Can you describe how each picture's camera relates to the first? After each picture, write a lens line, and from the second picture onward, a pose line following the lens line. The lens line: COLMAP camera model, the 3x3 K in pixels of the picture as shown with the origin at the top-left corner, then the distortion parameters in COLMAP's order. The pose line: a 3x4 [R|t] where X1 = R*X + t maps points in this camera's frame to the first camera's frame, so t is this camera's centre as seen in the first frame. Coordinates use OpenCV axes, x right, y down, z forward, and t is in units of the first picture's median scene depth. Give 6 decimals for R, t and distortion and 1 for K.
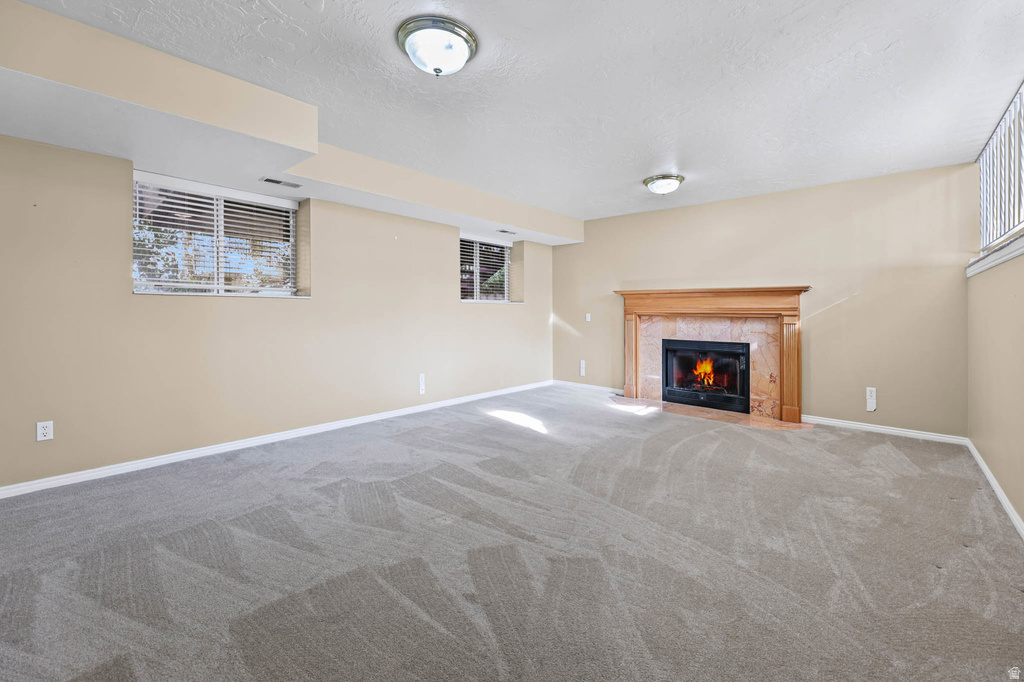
lens RADIAL K [[424.4, 0, 512.5], [0, 424.4, 312.2], [0, 0, 1]] dist [-0.000217, -0.000025]
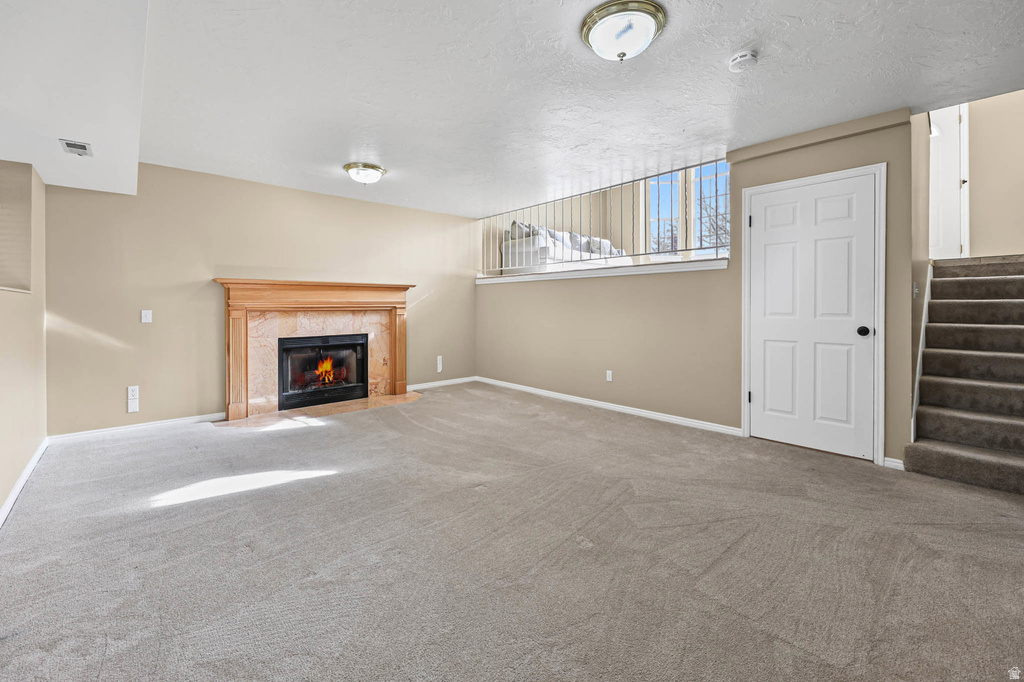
lens RADIAL K [[429.5, 0, 512.3], [0, 429.5, 302.2], [0, 0, 1]] dist [0.000687, 0.000074]
pose [[0.114125, -0.002653, 0.993463, -0.512522], [0.006561, 0.999977, 0.001917, -0.008580], [-0.993445, 0.006299, 0.114140, 0.495518]]
